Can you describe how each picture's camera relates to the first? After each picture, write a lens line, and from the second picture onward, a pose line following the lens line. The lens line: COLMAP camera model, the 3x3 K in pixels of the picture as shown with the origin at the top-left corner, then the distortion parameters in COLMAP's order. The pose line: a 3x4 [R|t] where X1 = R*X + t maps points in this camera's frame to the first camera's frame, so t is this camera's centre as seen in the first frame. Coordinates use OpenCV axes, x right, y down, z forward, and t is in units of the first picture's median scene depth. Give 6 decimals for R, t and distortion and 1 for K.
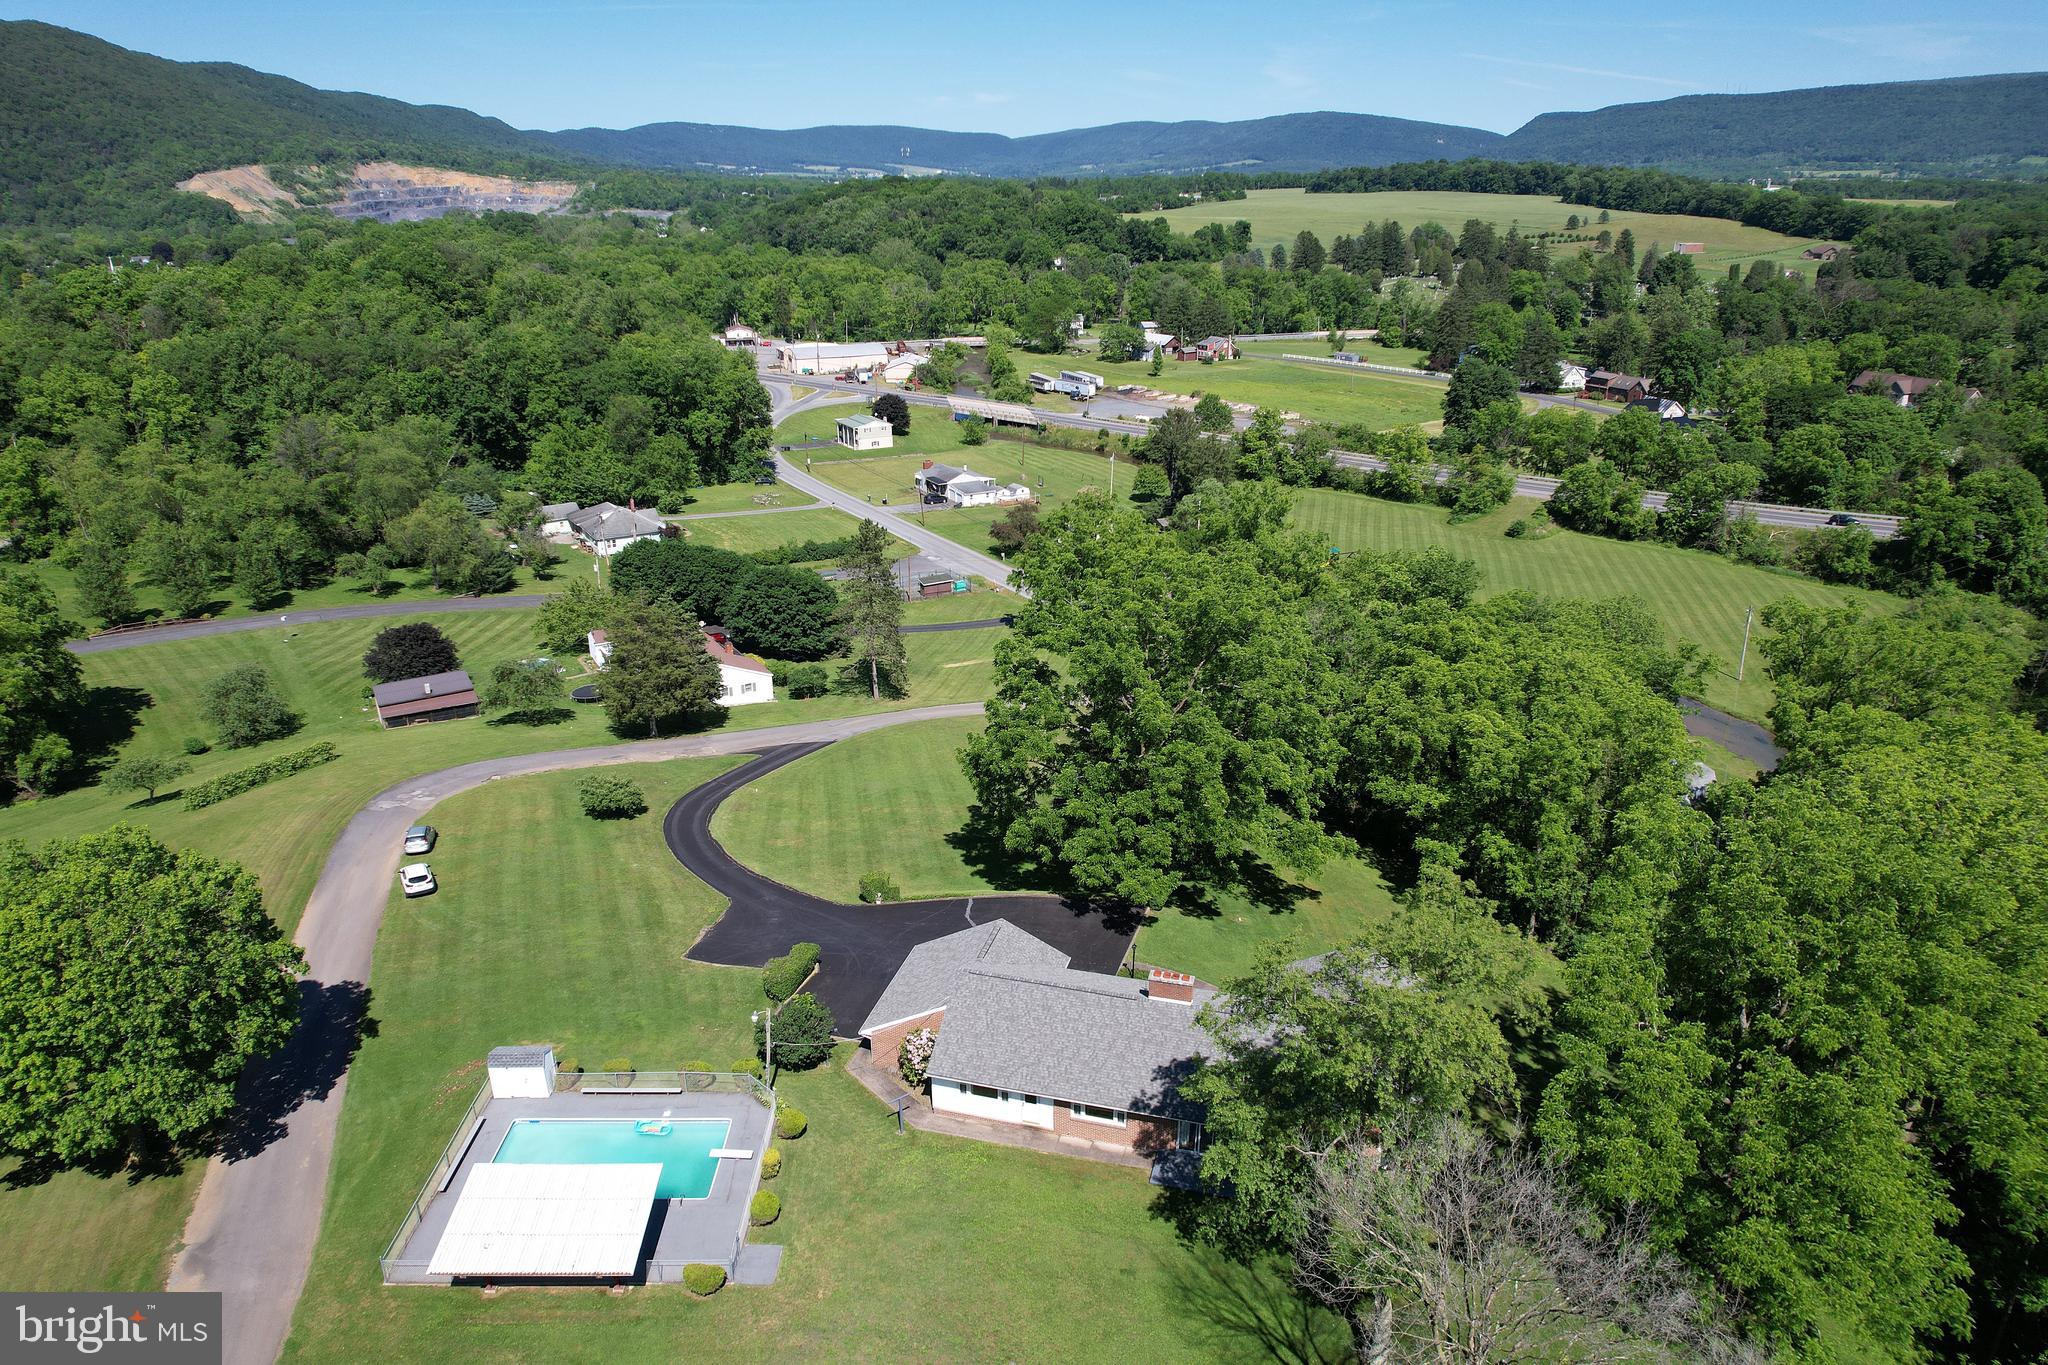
lens RADIAL K [[1326.6, 0, 1023.0], [0, 1326.6, 730.9], [0, 0, 1]] dist [-0.097538, 0.075488]
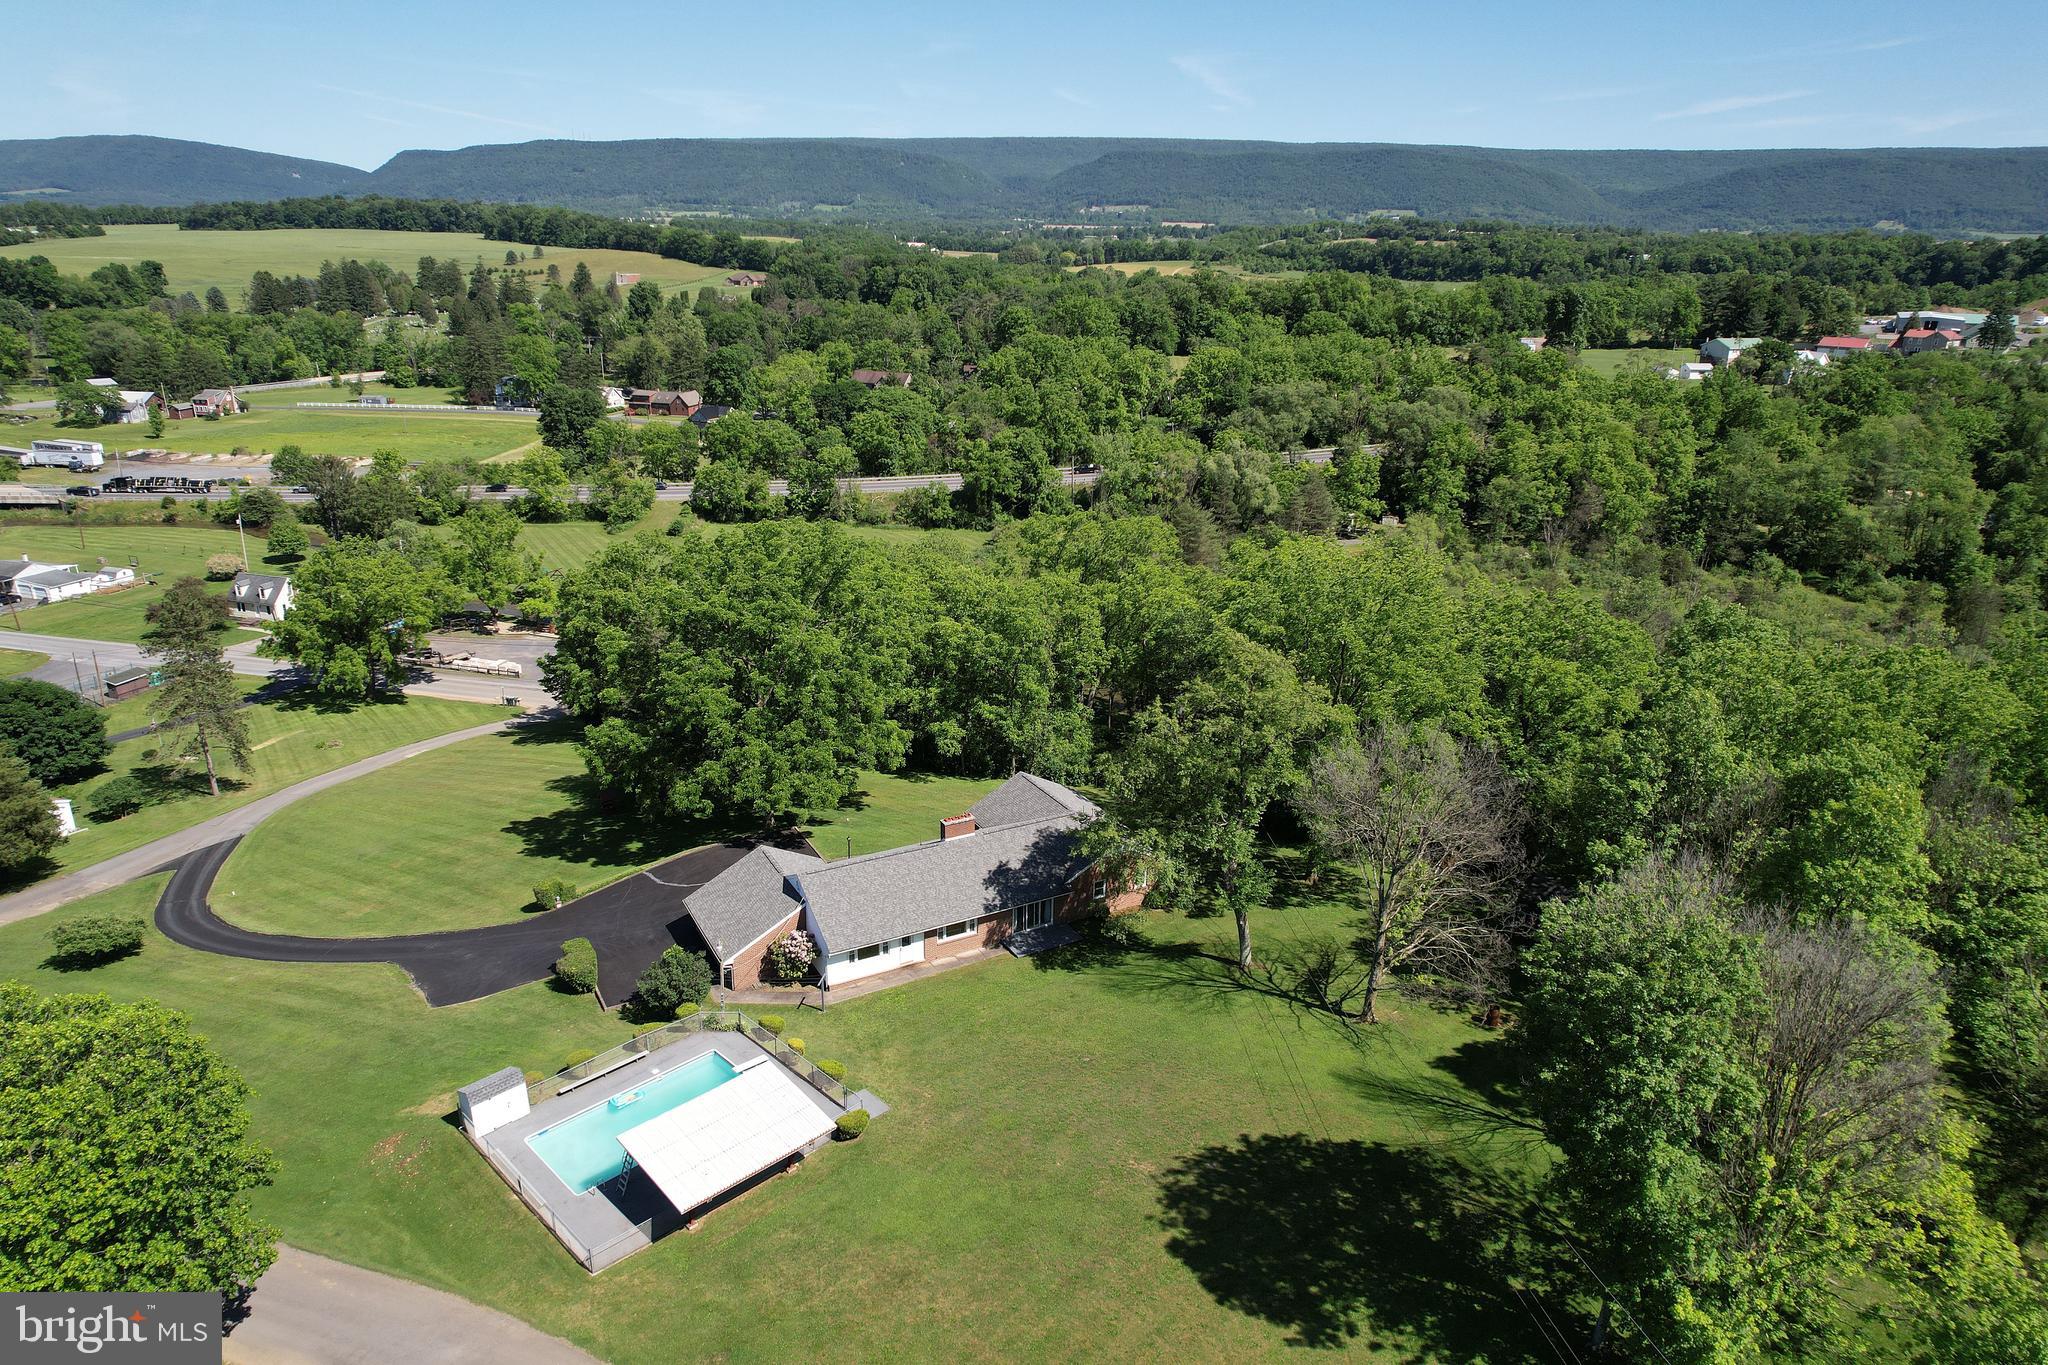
lens RADIAL K [[1351.5, 0, 1029.4], [0, 1351.5, 721.6], [0, 0, 1]] dist [-0.075783, 0.071327]
pose [[0.697760, -0.228831, 0.678798, -0.147628], [0.256575, 0.964570, 0.061426, 0.006806], [-0.668805, 0.131302, 0.731751, -0.005584]]
